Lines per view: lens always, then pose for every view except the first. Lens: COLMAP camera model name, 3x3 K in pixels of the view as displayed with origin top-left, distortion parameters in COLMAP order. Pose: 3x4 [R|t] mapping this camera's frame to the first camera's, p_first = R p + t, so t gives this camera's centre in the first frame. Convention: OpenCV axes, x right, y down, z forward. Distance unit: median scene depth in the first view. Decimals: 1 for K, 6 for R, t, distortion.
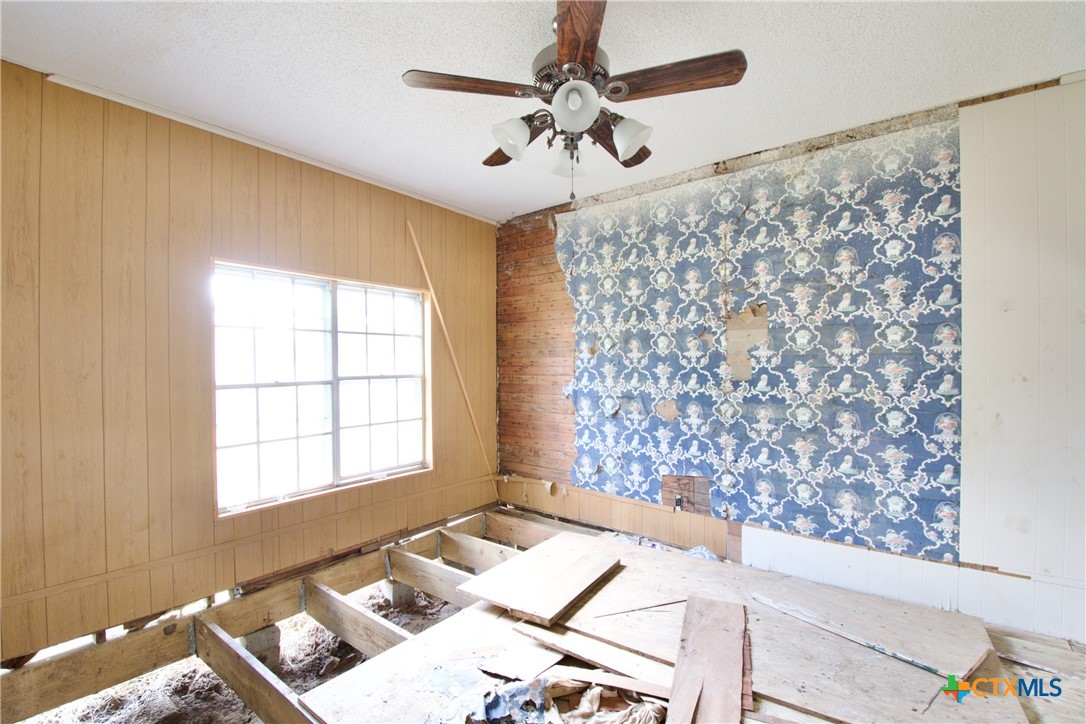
lens RADIAL K [[476.2, 0, 544.4], [0, 476.2, 366.3], [0, 0, 1]] dist [0.016009, -0.021040]
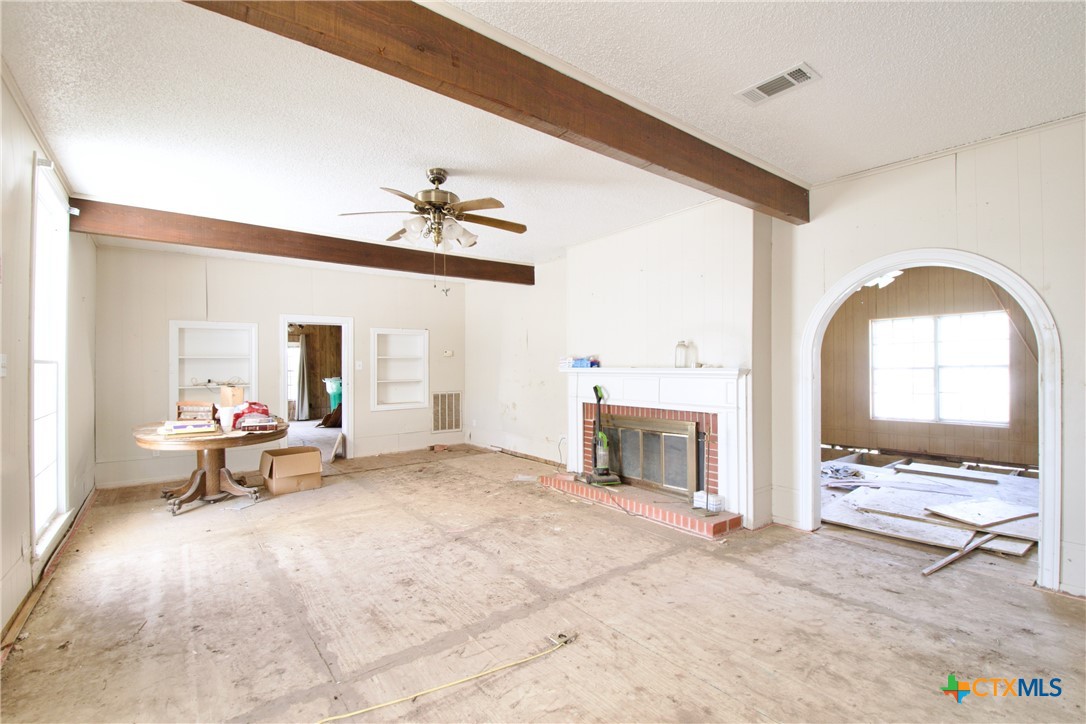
lens RADIAL K [[476.2, 0, 544.4], [0, 476.2, 366.3], [0, 0, 1]] dist [0.016009, -0.021040]
pose [[-0.250136, 0.011901, -0.968137, 2.211860], [0.011871, 0.999887, 0.009224, -0.013389], [0.968138, -0.009186, -0.250249, -0.055907]]
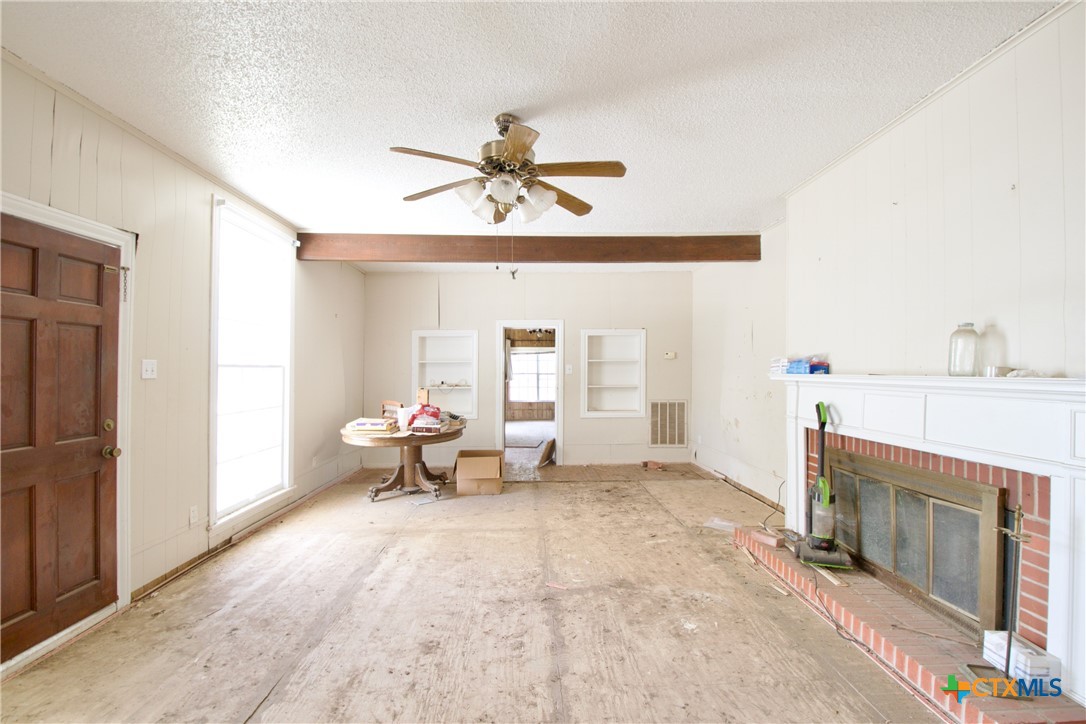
lens RADIAL K [[474.7, 0, 543.3], [0, 474.7, 369.5], [0, 0, 1]] dist [0.017206, -0.025435]
pose [[-0.773851, 0.009461, -0.633297, 1.640133], [0.011494, 0.999934, 0.000893, -0.009275], [0.633264, -0.006588, -0.773908, 0.145071]]
